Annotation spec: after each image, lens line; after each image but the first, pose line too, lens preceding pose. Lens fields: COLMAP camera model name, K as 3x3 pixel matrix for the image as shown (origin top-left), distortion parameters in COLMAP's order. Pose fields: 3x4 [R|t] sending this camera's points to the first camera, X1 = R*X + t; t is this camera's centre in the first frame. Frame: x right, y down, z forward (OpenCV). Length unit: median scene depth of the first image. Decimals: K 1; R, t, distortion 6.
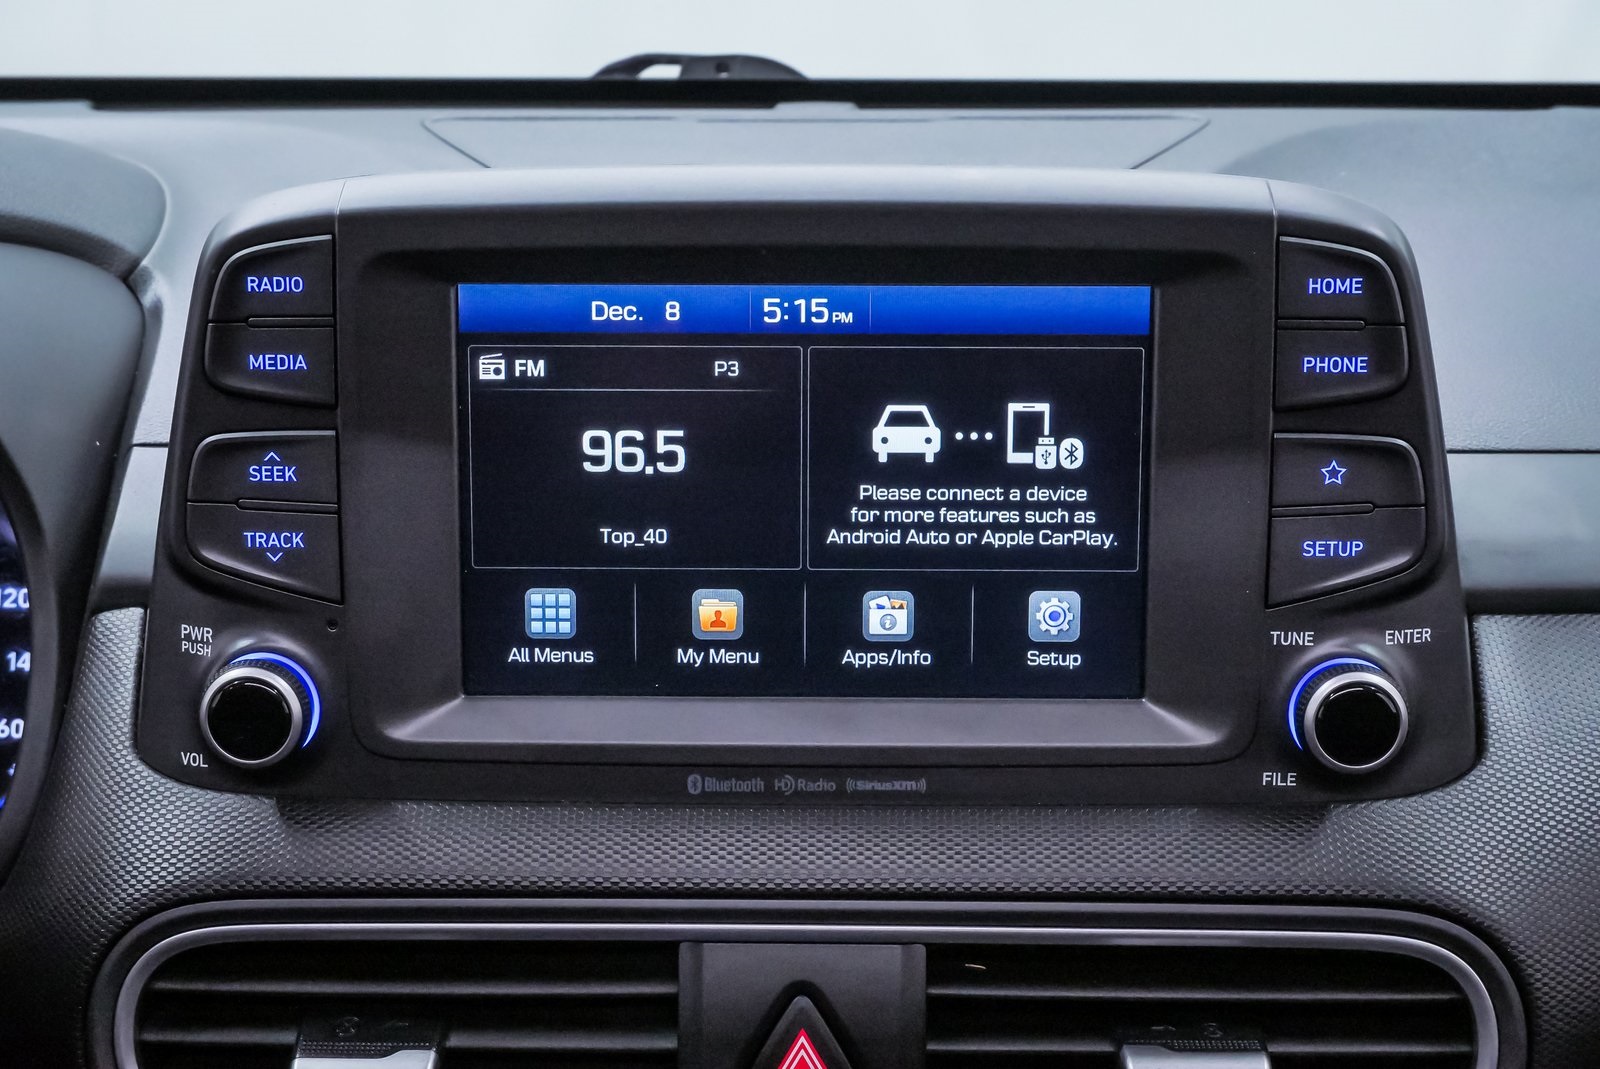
lens RADIAL K [[2208.7, 0, 807.2], [0, 2208.7, 540.5], [0, 0, 1]] dist [0.017733, 0.000000]
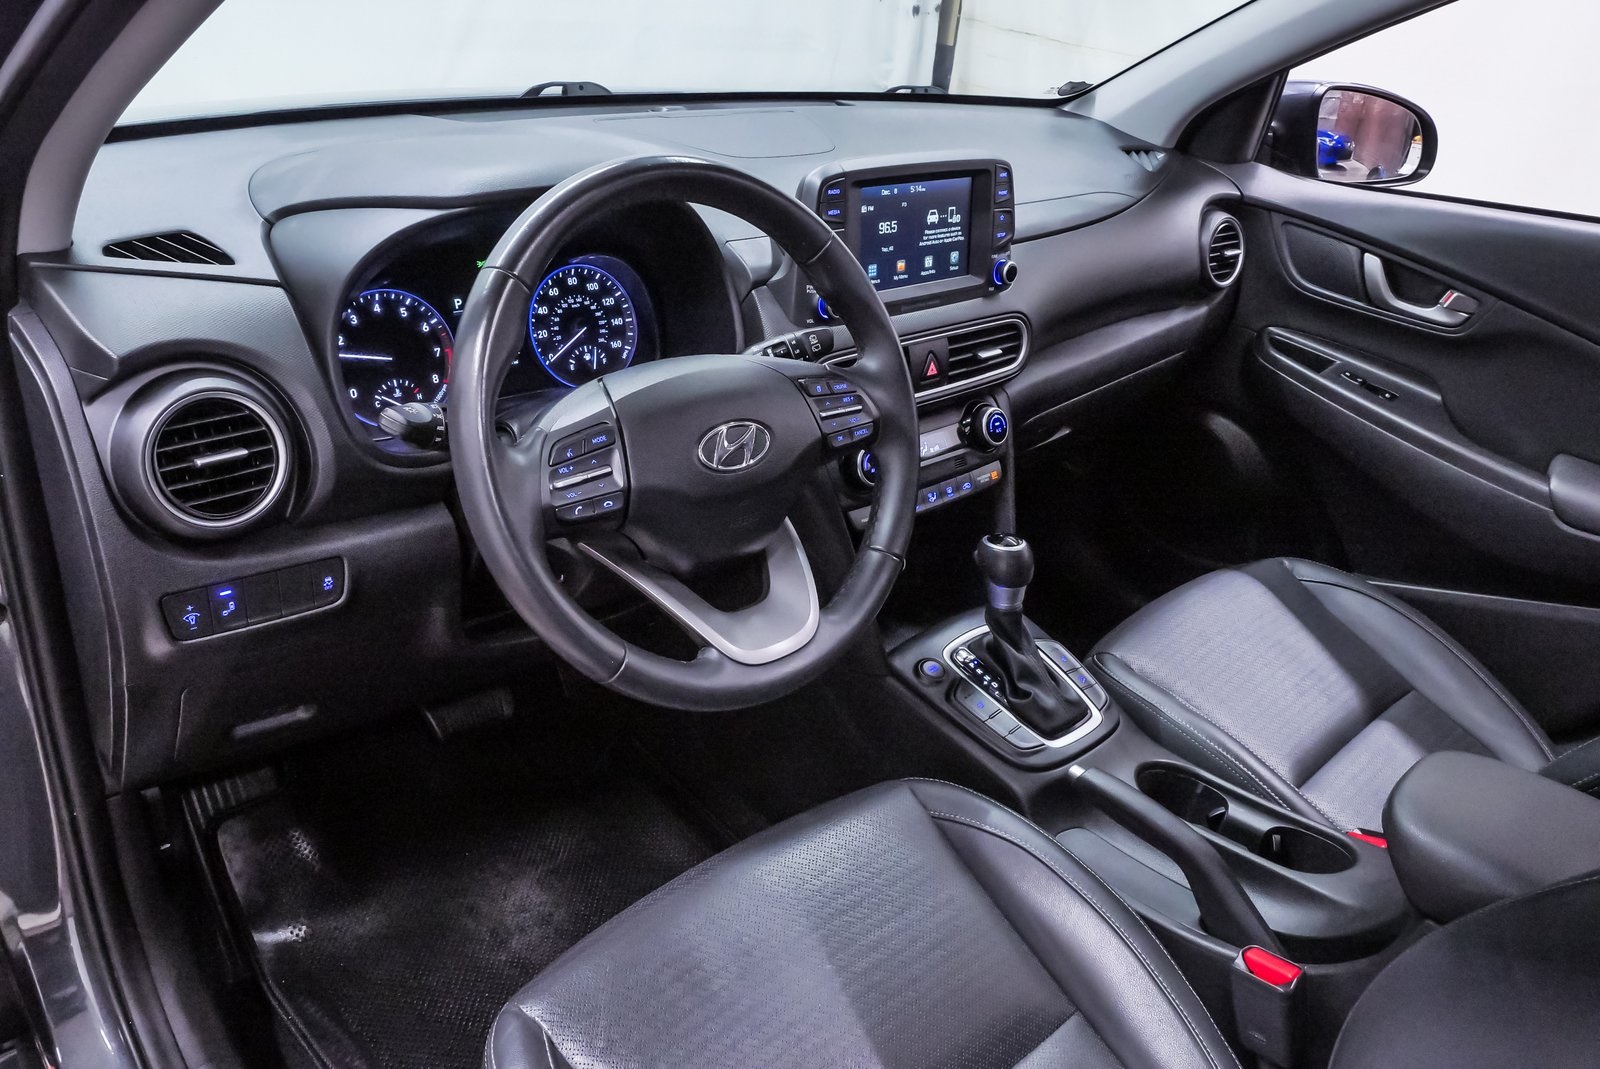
lens RADIAL K [[1182.1, 0, 798.1], [0, 1182.1, 531.1], [0, 0, 1]] dist [-0.050394, 0.026014]
pose [[0.720843, -0.261922, 0.641703, -1.727667], [0.107360, 0.956867, 0.269961, -0.108395], [-0.684733, -0.125706, 0.717871, -0.504963]]
